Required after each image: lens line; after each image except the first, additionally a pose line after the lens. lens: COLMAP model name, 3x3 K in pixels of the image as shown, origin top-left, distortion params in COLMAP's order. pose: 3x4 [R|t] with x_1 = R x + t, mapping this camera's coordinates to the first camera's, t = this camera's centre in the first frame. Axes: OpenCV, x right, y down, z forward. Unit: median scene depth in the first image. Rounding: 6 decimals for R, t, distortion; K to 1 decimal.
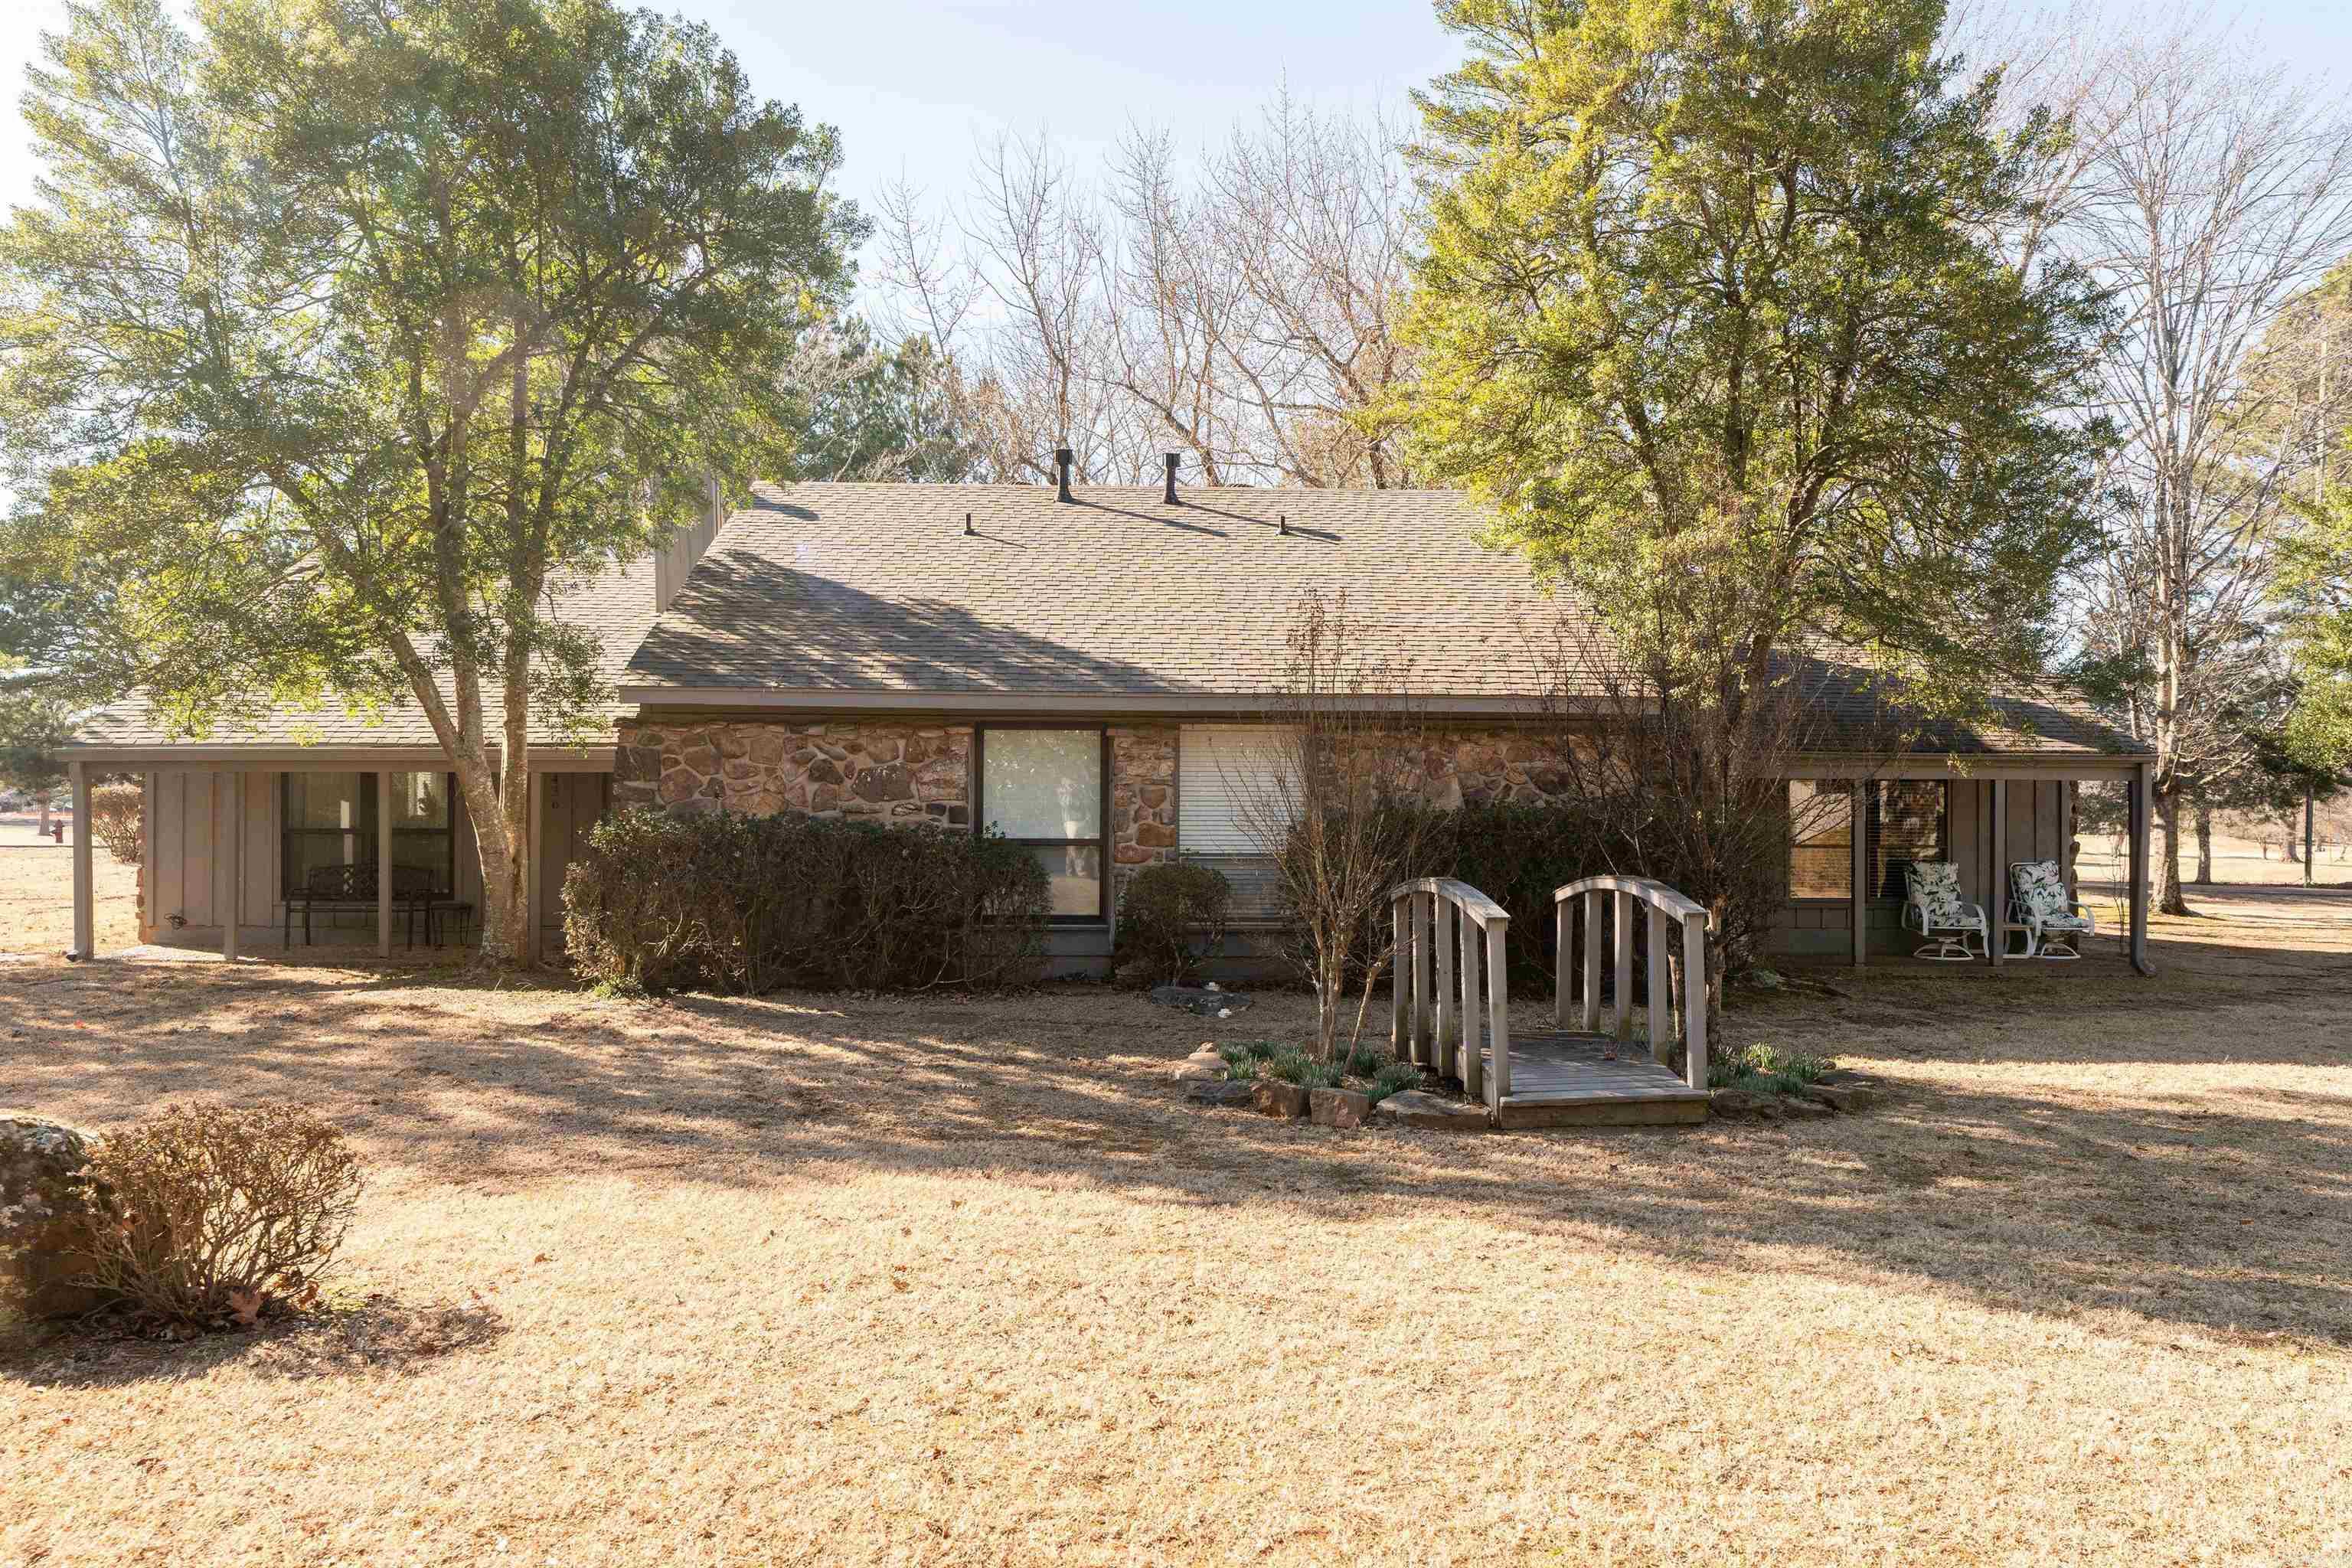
lens RADIAL K [[1851.3, 0, 1177.2], [0, 1851.3, 786.2], [0, 0, 1]] dist [0.007745, -0.019251]
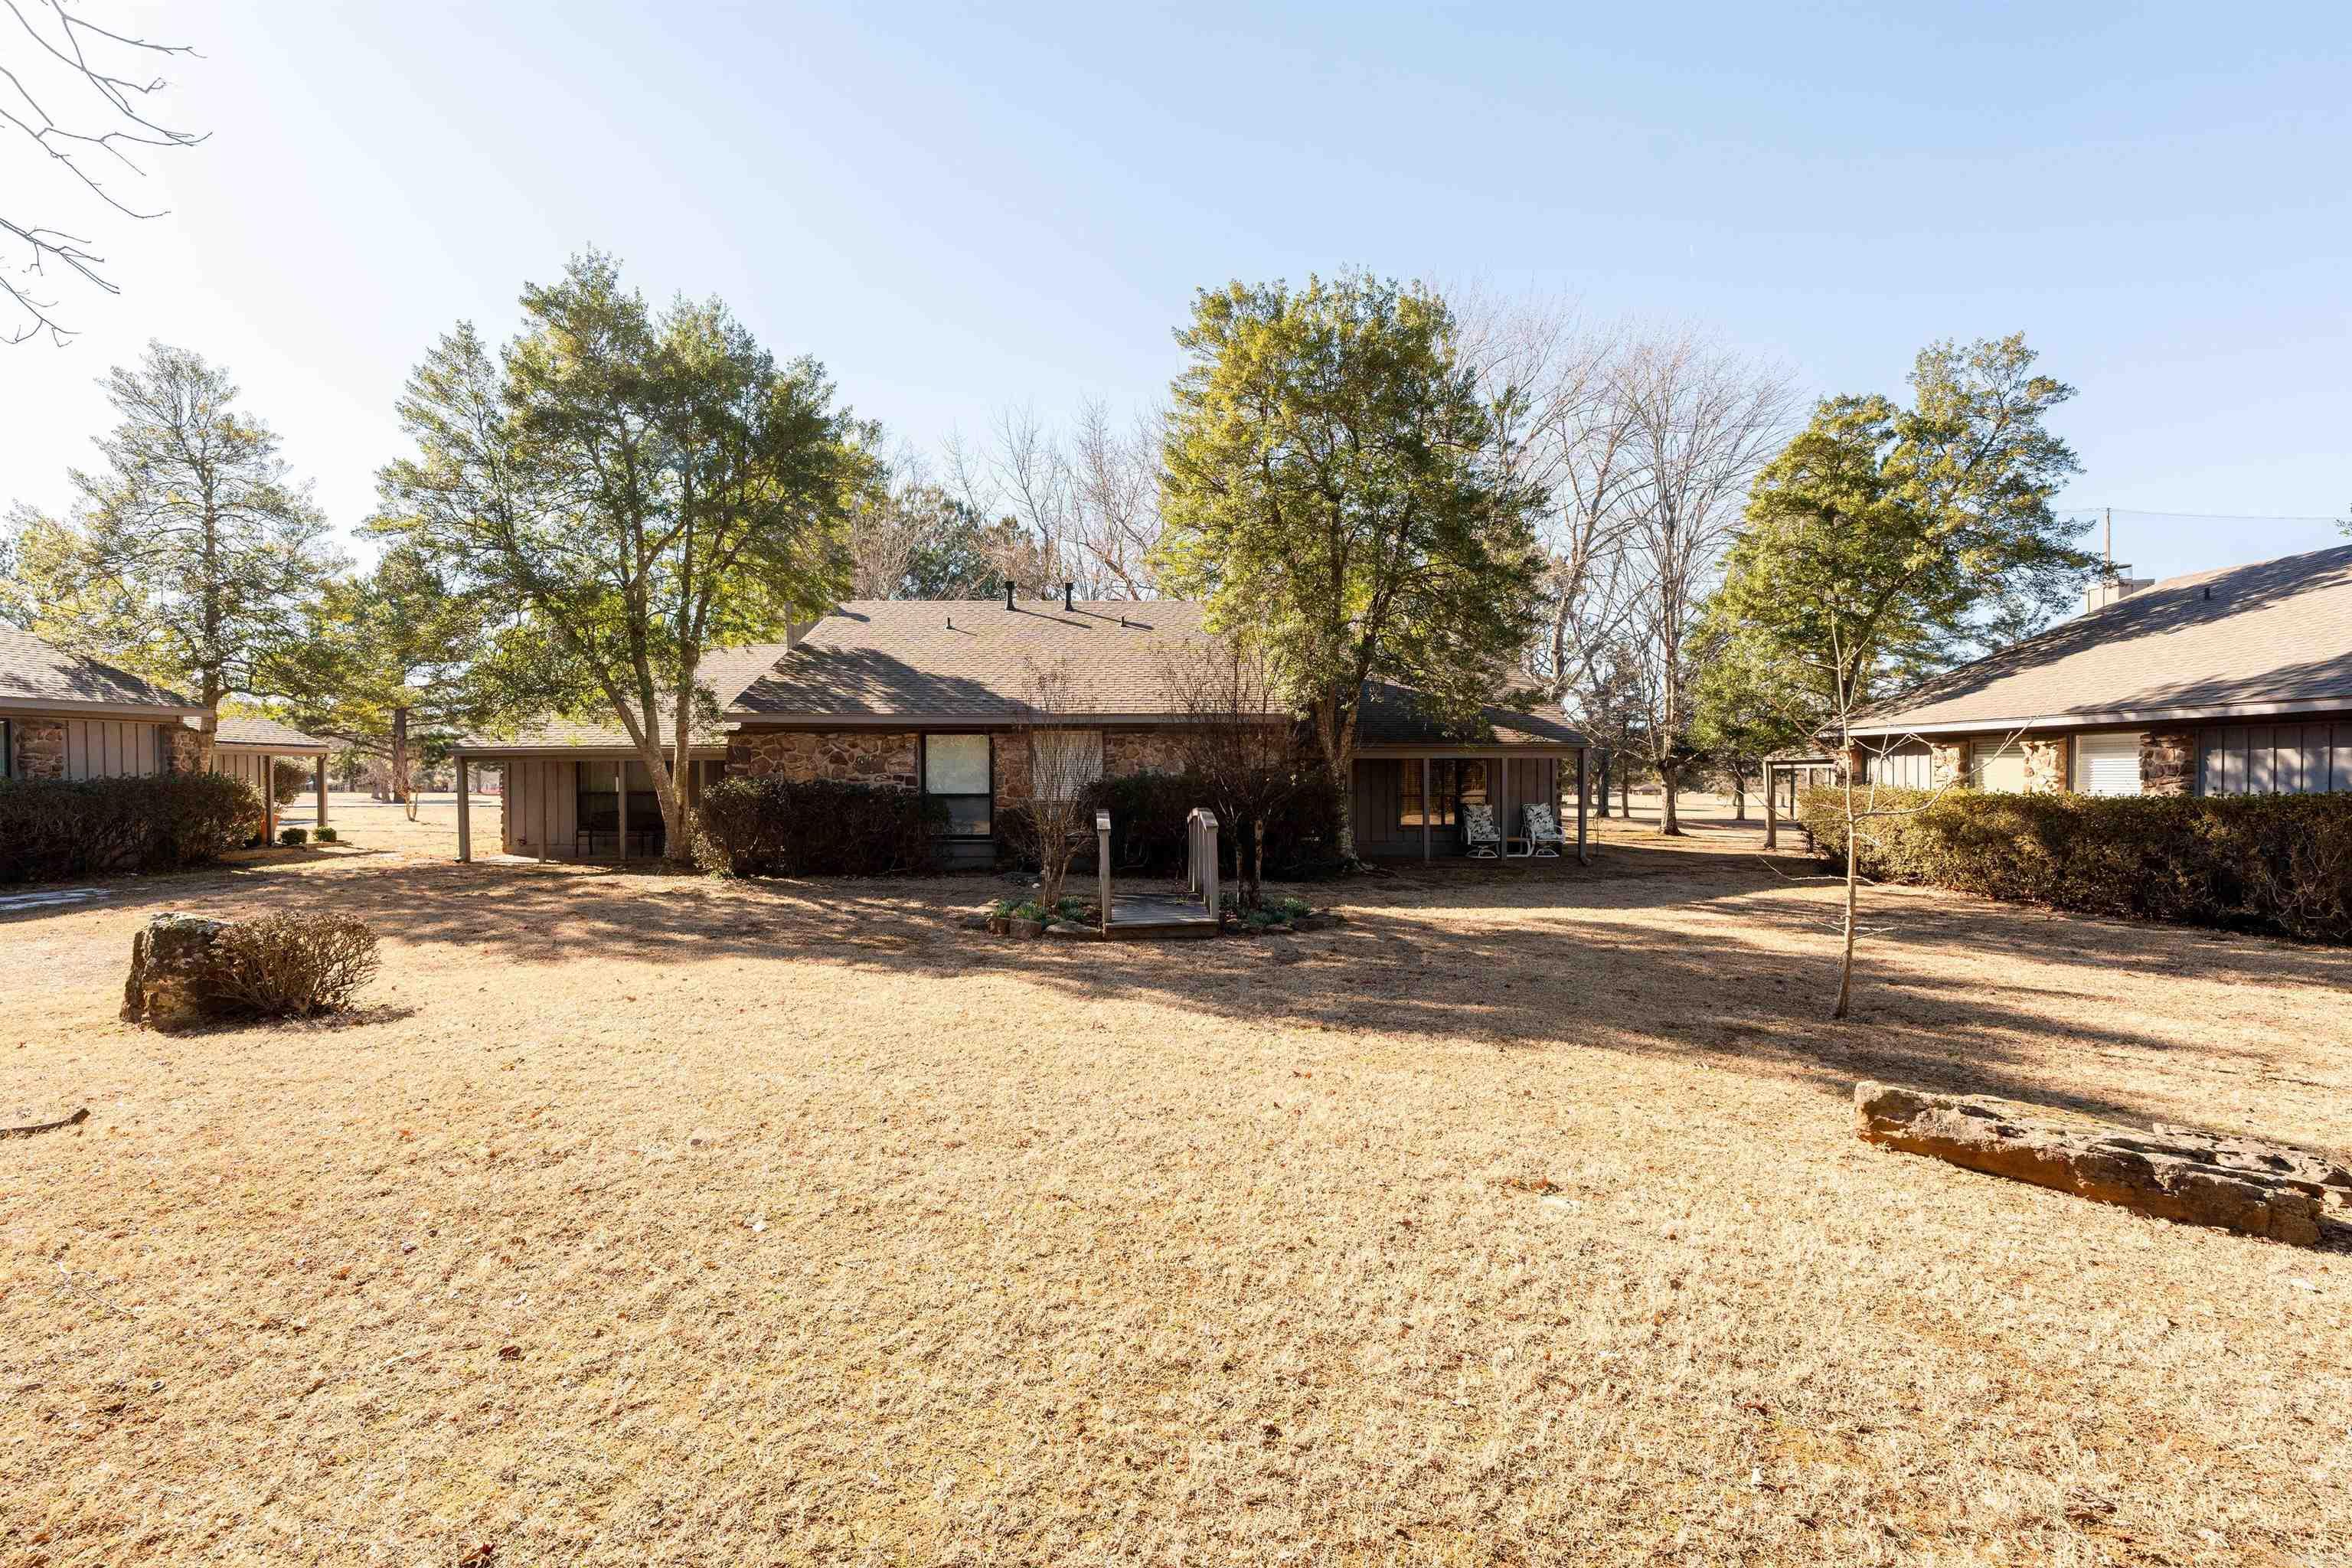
lens RADIAL K [[1060.7, 0, 1174.8], [0, 1060.7, 795.2], [0, 0, 1]] dist [-0.002228, 0.000525]
pose [[0.999612, -0.006710, -0.027042, 0.173650], [0.007337, 0.999705, 0.023145, 0.007073], [0.026878, -0.023334, 0.999366, -0.055731]]
